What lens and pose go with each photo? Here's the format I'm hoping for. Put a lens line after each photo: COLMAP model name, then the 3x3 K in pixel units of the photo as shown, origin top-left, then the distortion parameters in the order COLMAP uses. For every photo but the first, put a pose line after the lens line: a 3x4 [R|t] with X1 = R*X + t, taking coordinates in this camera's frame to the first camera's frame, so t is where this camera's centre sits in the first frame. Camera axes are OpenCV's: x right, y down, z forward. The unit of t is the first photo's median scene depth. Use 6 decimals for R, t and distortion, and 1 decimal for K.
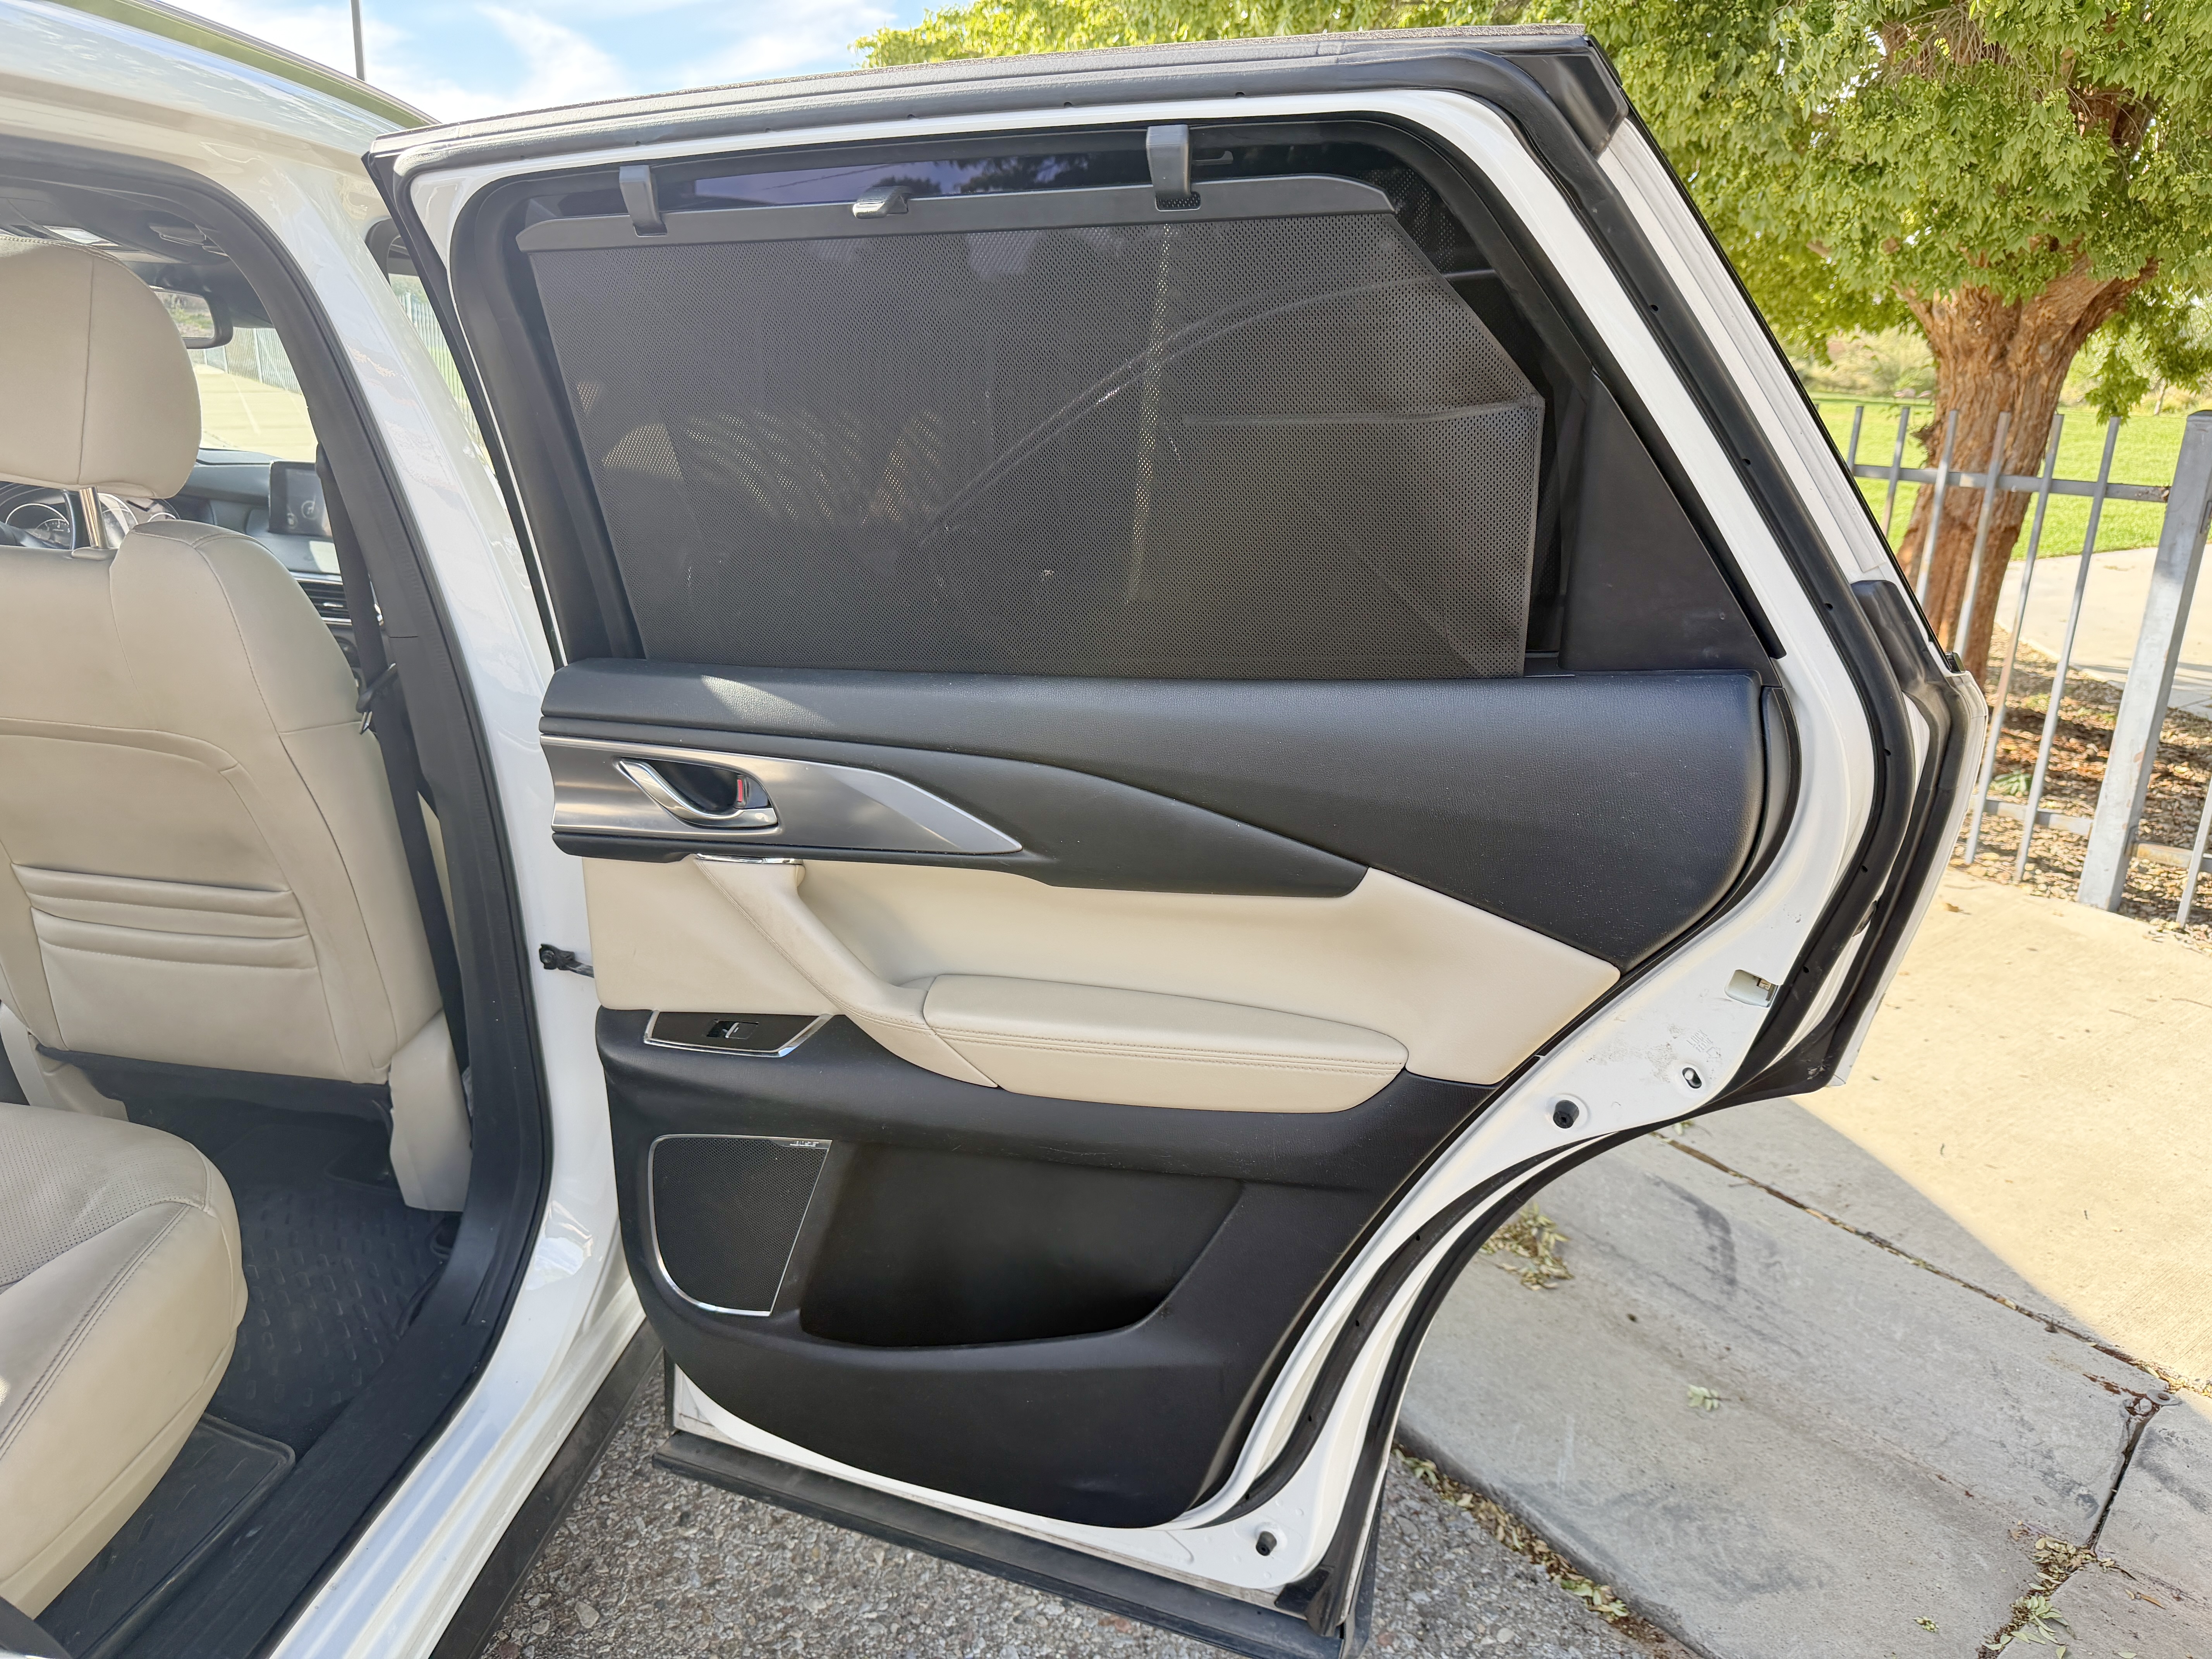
lens RADIAL K [[1557.7, 0, 1106.0], [0, 1557.7, 829.5], [0, 0, 1]] dist [0.006629, -0.001646]
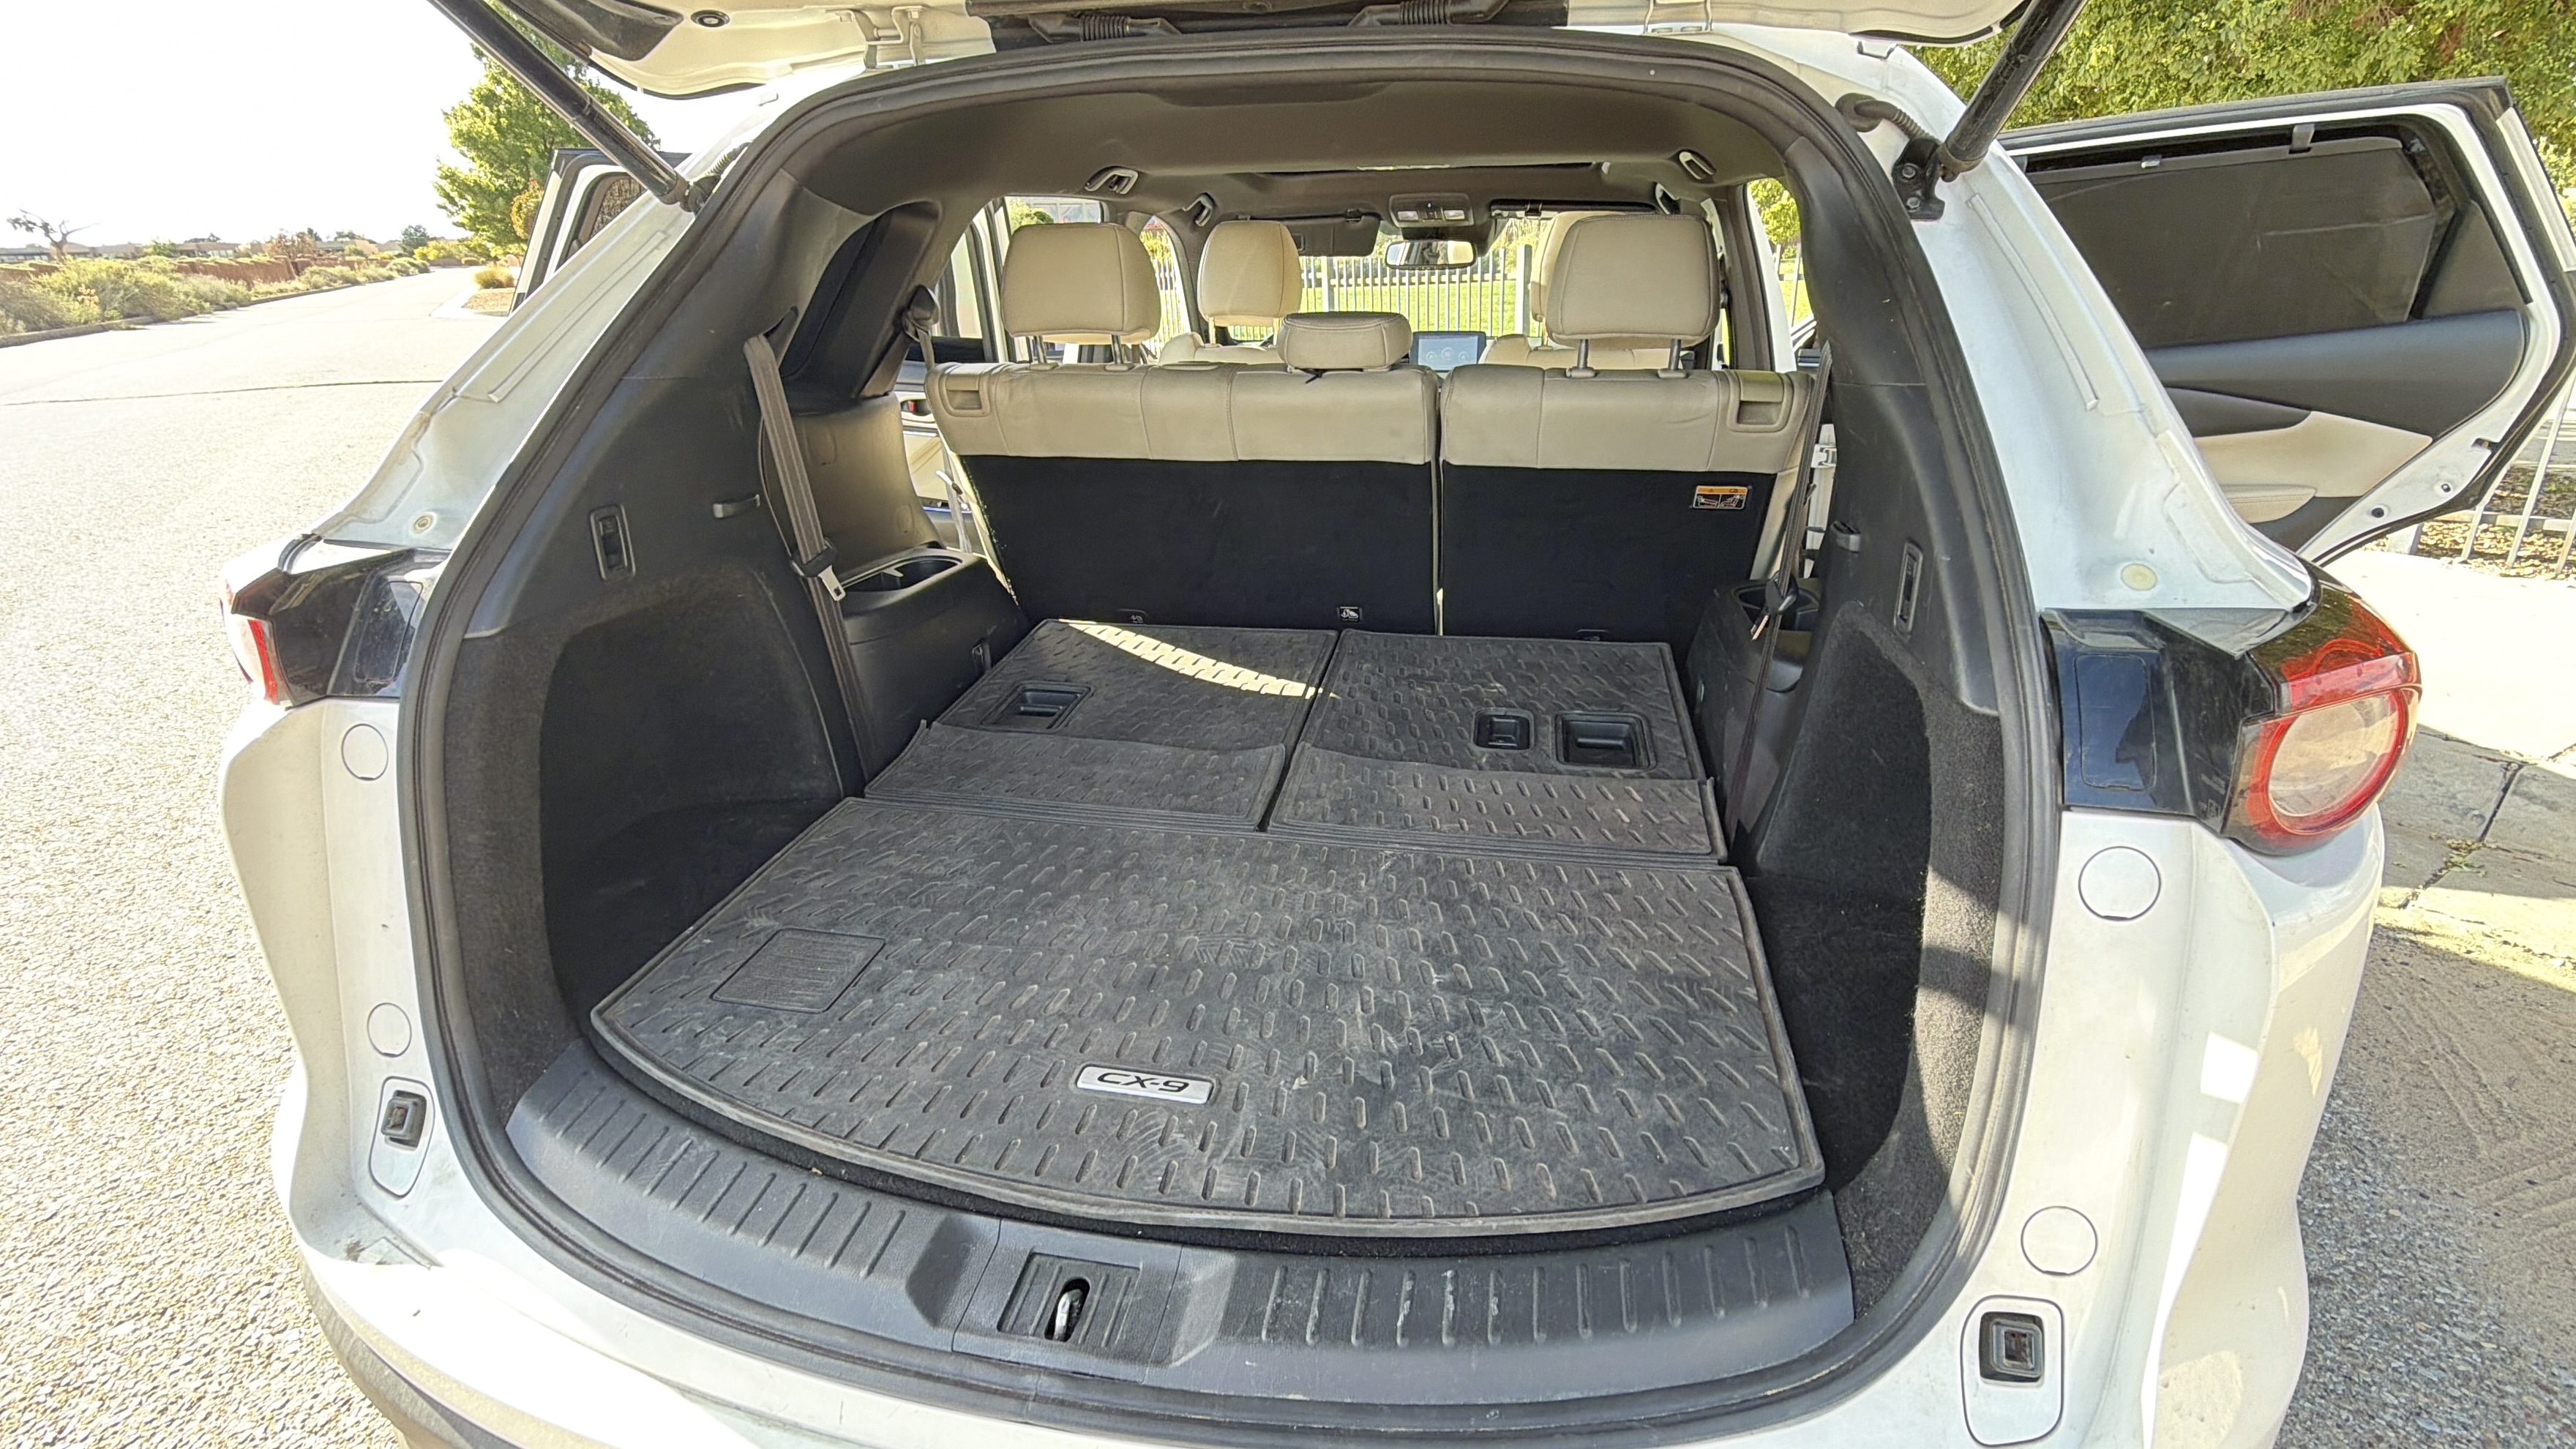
lens RADIAL K [[1148.6, 0, 1288.0], [0, 1148.6, 724.5], [0, 0, 1]] dist [0.000418, 0.000265]
pose [[0.990990, -0.037863, -0.128475, -1.345072], [0.047353, 0.996306, 0.071637, 0.339969], [0.125288, -0.077075, 0.989122, -1.183553]]
